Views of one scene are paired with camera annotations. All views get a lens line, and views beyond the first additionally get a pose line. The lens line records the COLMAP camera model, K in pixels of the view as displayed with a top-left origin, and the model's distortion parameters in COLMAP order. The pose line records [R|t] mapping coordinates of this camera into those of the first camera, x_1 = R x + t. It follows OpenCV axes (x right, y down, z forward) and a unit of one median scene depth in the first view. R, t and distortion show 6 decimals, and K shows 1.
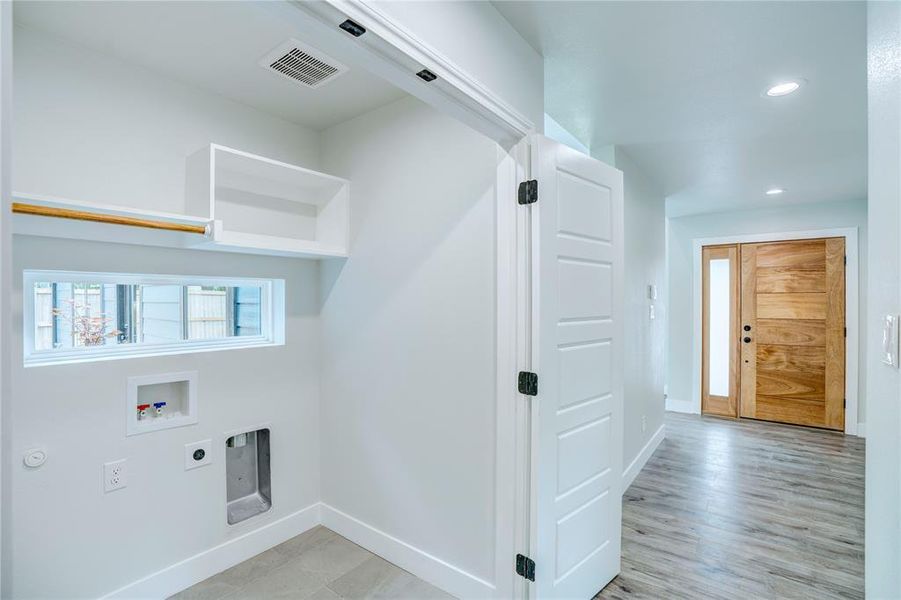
lens RADIAL K [[418.8, 0, 449.2], [0, 418.8, 299.1], [0, 0, 1]] dist [-0.059854, 0.021178]
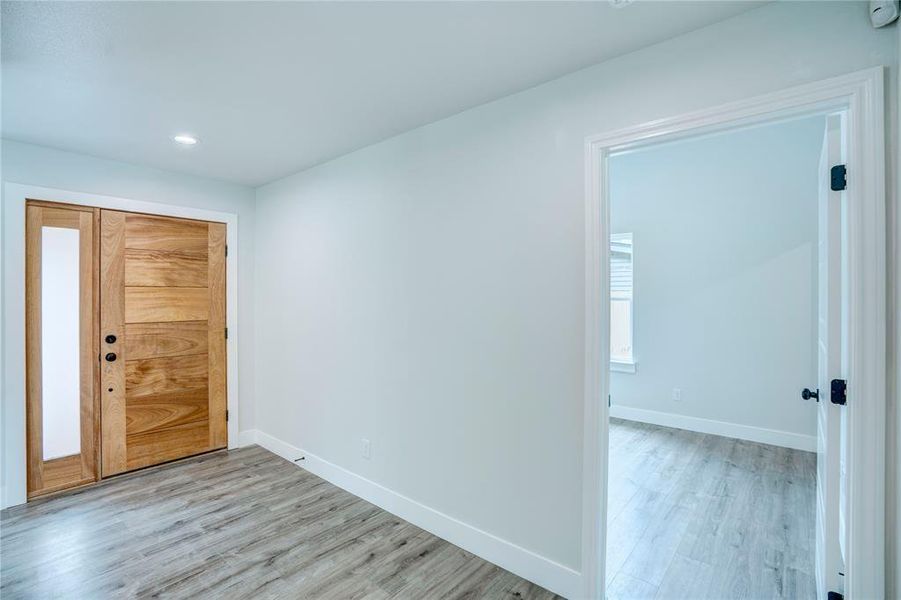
lens RADIAL K [[418.8, 0, 449.2], [0, 418.8, 299.1], [0, 0, 1]] dist [-0.059854, 0.021178]
pose [[0.064520, -0.004763, 0.997905, 0.121477], [-0.002129, 0.999986, 0.004911, 0.002645], [-0.997914, -0.002442, 0.064509, 0.436237]]
